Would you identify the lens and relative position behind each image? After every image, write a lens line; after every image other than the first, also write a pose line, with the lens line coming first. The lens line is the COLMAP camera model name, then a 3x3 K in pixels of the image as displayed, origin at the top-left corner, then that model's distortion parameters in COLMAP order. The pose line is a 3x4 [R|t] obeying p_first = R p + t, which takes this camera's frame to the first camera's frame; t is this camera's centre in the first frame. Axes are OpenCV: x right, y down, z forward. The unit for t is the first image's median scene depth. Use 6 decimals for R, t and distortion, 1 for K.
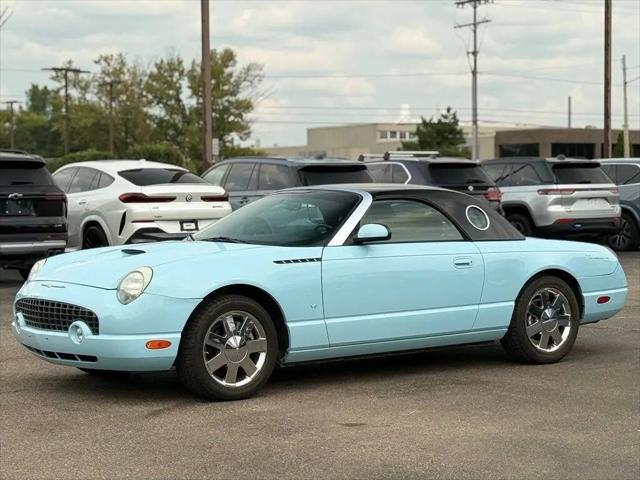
lens RADIAL K [[1314.7, 0, 322.6], [0, 1314.7, 235.4], [0, 0, 1]] dist [0.077427, 0.000000]
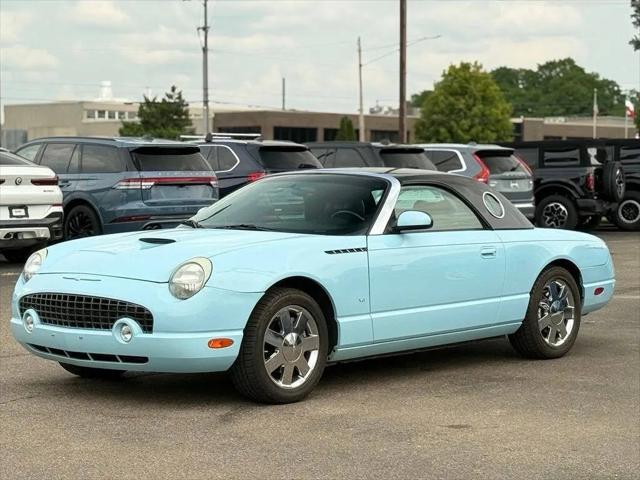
lens RADIAL K [[1408.6, 0, 317.5], [0, 1408.6, 242.4], [0, 0, 1]] dist [0.048280, 0.000000]
pose [[0.981962, 0.000849, 0.189075, -0.220847], [-0.003366, 0.999910, 0.012990, 0.000786], [-0.189047, -0.013392, 0.981877, 0.034561]]
